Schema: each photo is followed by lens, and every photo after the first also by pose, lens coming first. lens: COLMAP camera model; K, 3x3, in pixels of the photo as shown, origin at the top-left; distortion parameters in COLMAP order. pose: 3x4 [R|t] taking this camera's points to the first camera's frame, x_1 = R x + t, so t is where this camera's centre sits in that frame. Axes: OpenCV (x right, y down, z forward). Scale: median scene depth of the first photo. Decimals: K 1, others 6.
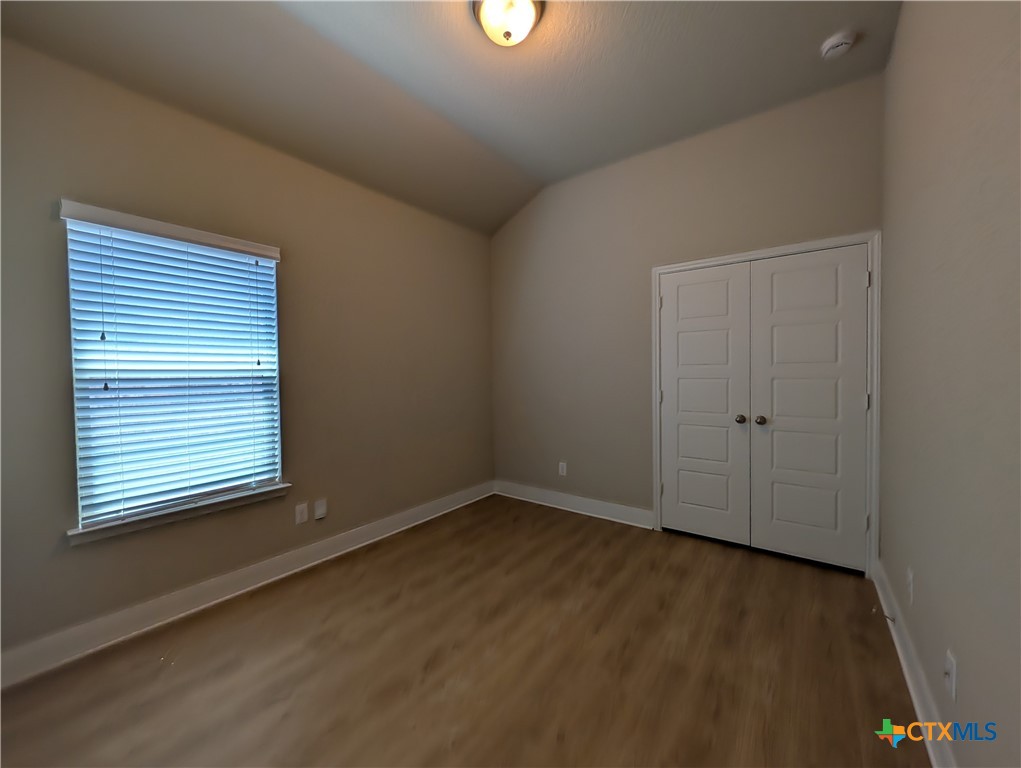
lens RADIAL K [[394.9, 0, 510.6], [0, 394.9, 372.1], [0, 0, 1]] dist [0.001890, 0.000085]
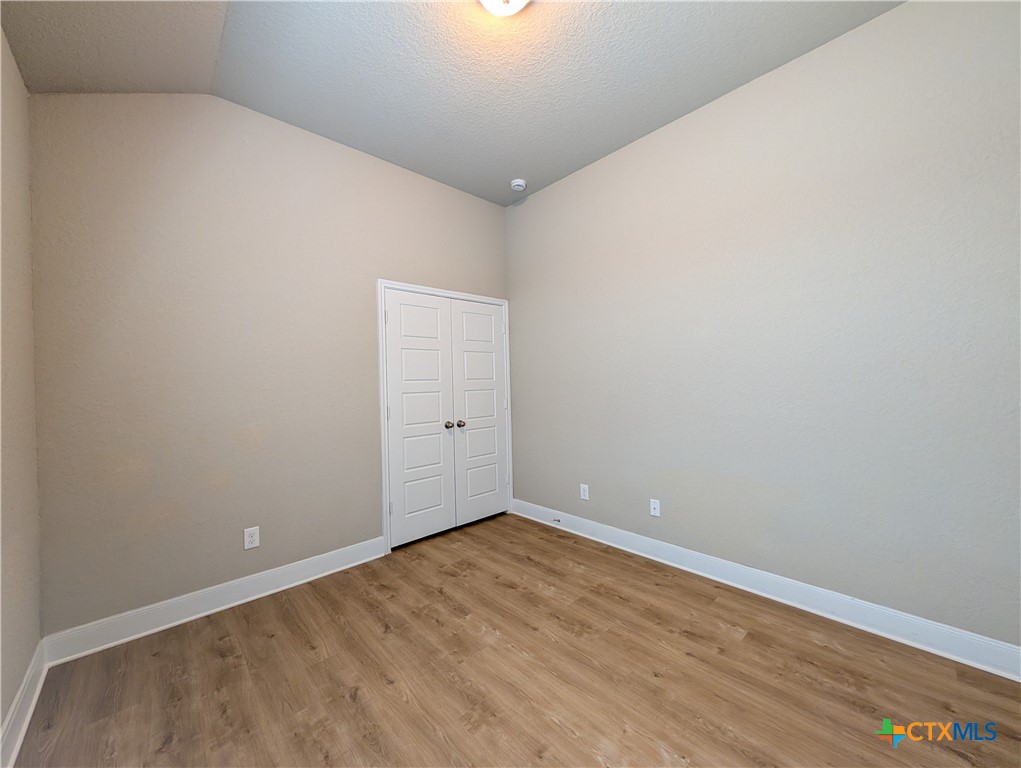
lens RADIAL K [[394.9, 0, 508.1], [0, 394.9, 366.1], [0, 0, 1]] dist [0.001890, 0.000085]
pose [[0.175693, 0.059344, 0.982655, -0.629573], [0.027251, 0.997506, -0.065114, 0.023635], [-0.984068, 0.038218, 0.173638, 0.633149]]
